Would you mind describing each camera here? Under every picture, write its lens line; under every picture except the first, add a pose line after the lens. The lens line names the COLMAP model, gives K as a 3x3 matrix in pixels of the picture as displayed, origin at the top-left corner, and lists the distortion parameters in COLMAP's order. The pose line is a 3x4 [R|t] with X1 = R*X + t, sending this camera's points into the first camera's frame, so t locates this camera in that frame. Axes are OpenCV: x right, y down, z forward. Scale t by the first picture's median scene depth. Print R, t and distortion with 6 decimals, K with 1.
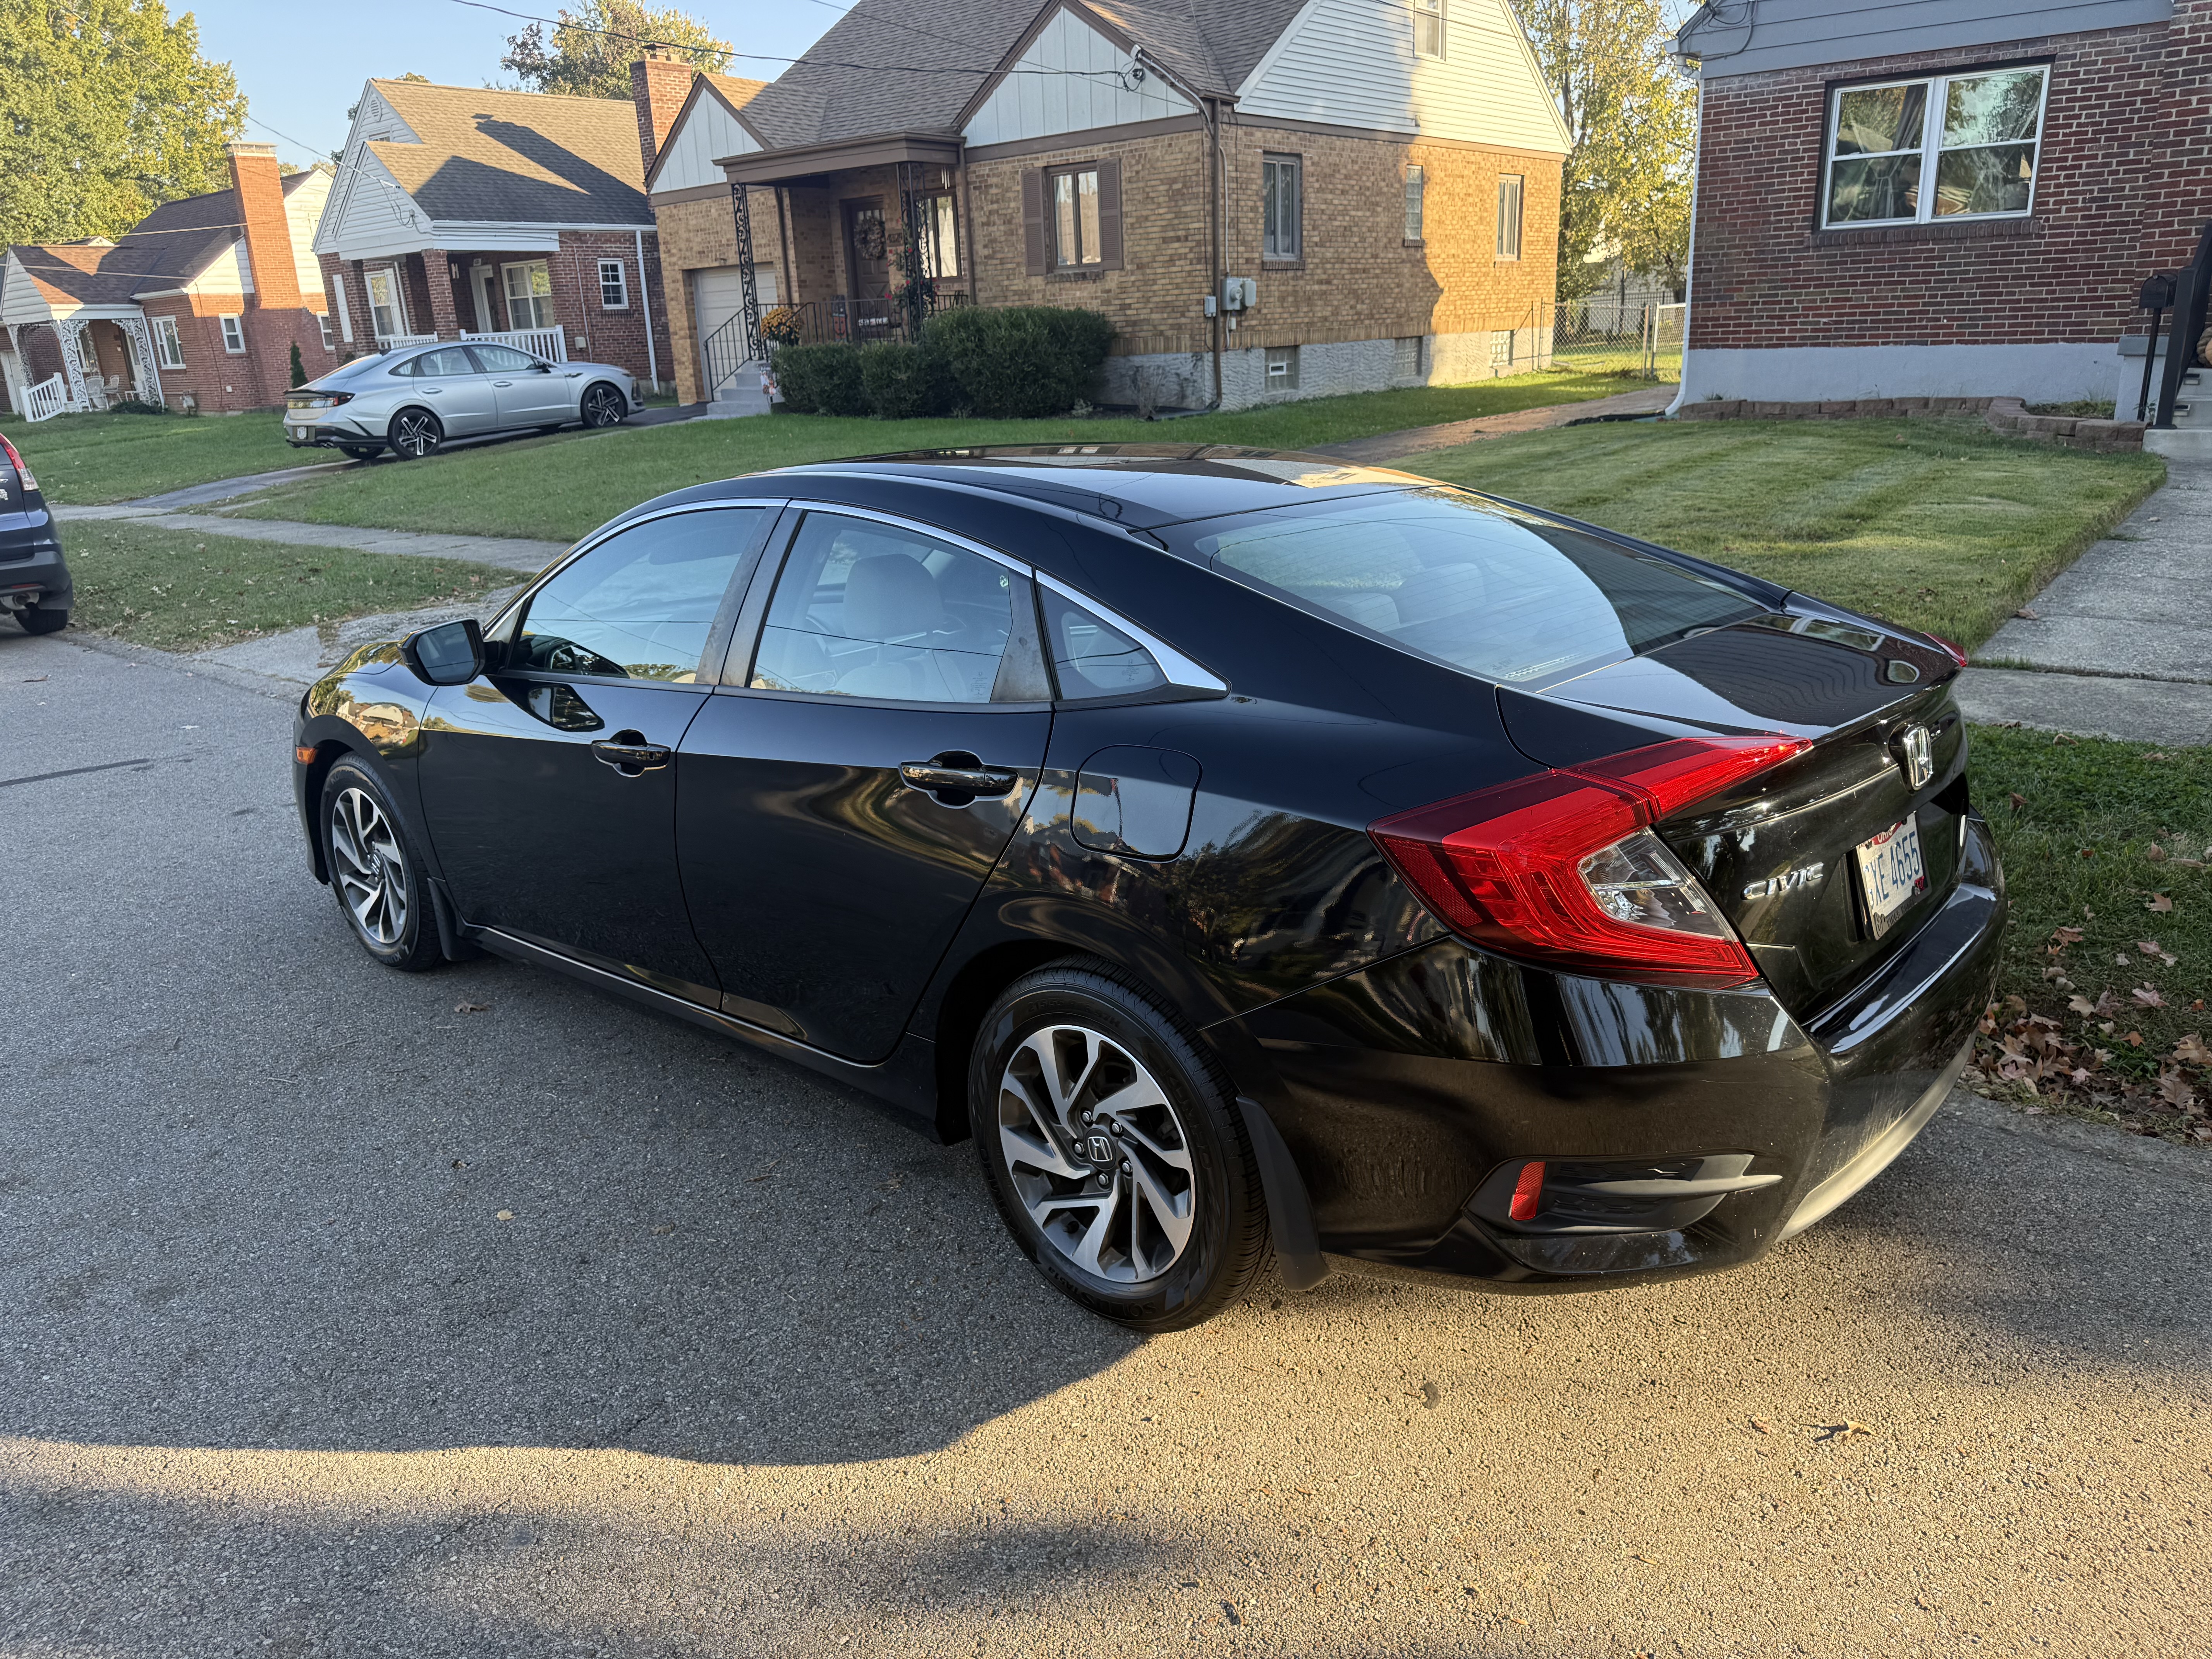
lens RADIAL K [[1713.5, 0, 1106.0], [0, 1713.5, 829.5], [0, 0, 1]] dist [0.016310, -0.002848]
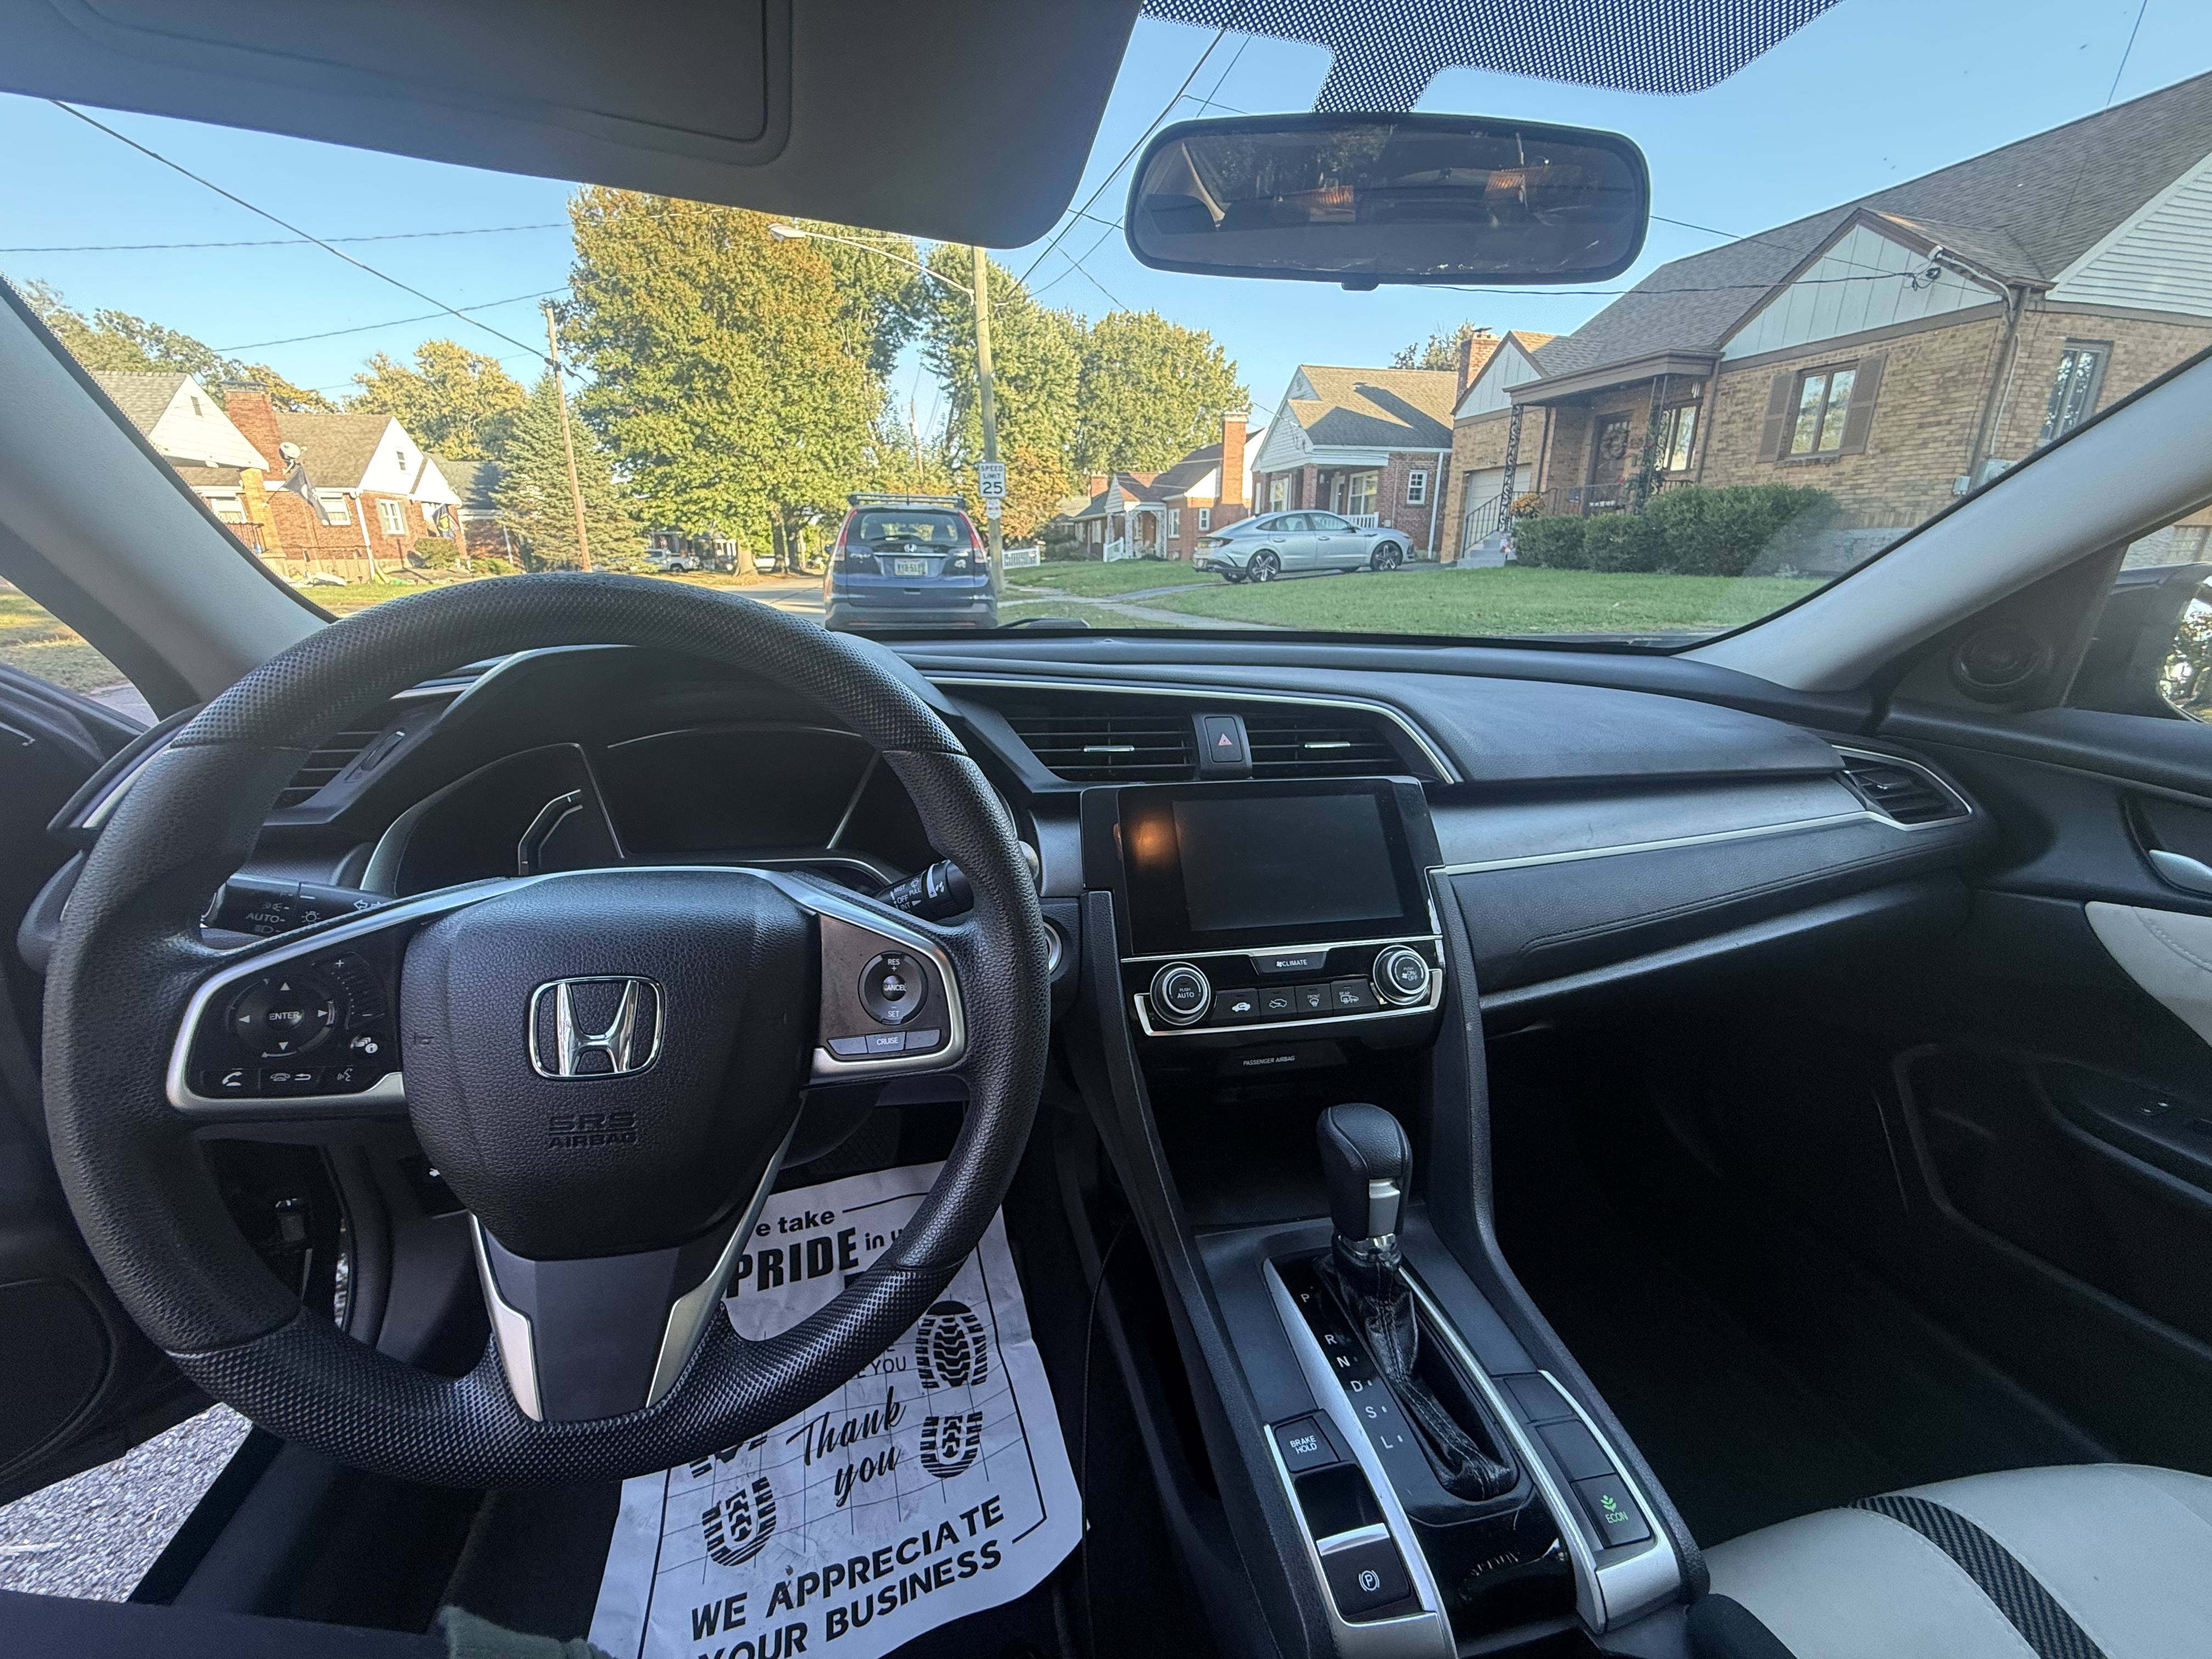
lens RADIAL K [[802.8, 0, 1106.0], [0, 802.8, 829.5], [0, 0, 1]] dist [-0.013858, 0.000178]
pose [[0.799339, 0.225255, -0.557061, -0.042555], [-0.202449, 0.973831, 0.103283, -0.035294], [0.565749, 0.030218, 0.824024, 0.284473]]
